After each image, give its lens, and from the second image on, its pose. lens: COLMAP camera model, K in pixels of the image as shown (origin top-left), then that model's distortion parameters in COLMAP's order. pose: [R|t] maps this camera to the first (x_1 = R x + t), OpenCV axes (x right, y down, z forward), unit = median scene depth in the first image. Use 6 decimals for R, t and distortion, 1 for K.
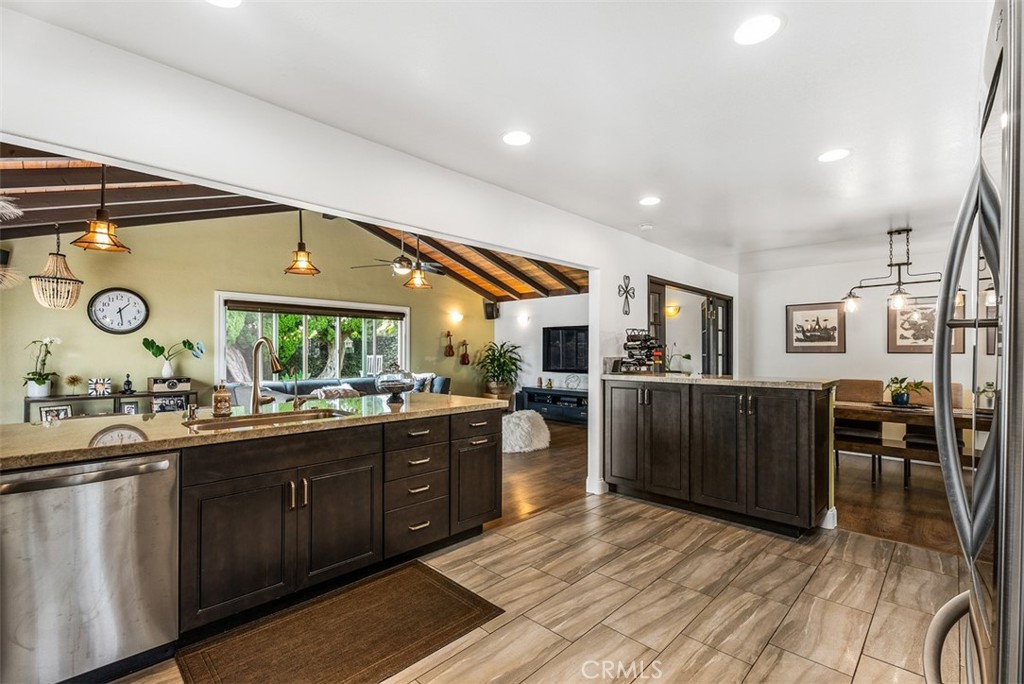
lens RADIAL K [[455.9, 0, 512.6], [0, 455.9, 349.3], [0, 0, 1]] dist [-0.000383, -0.000144]
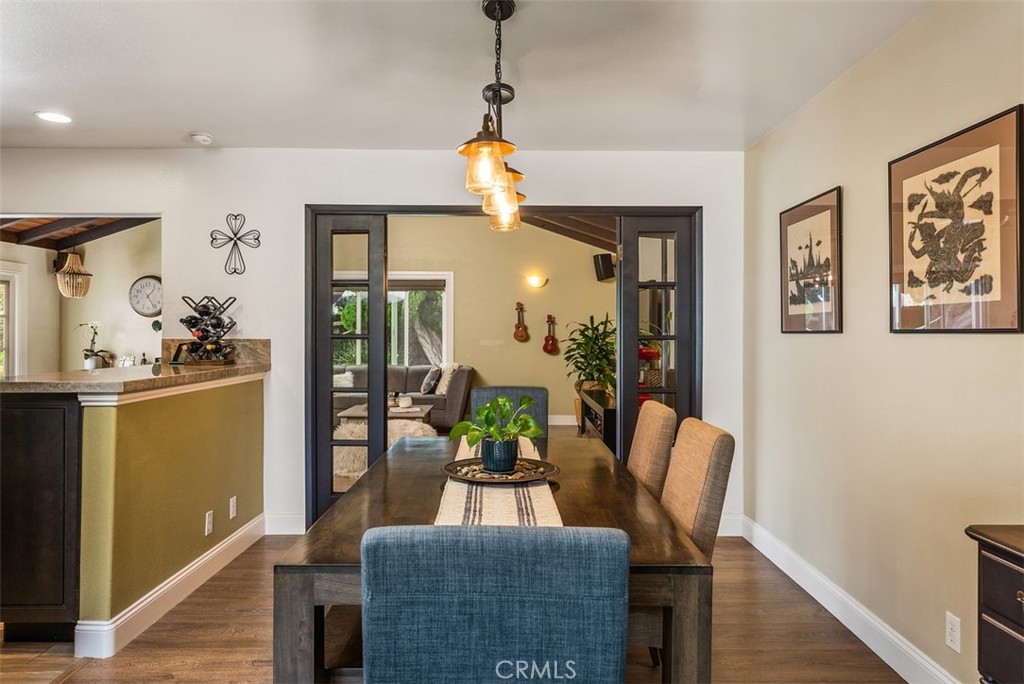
lens RADIAL K [[681.8, 0, 516.1], [0, 681.8, 332.2], [0, 0, 1]] dist [-0.002107, 0.000734]
pose [[0.701658, -0.002310, -0.712510, 1.101520], [0.003824, 0.999993, 0.000523, 0.007370], [0.712504, -0.003091, 0.701661, 0.542820]]
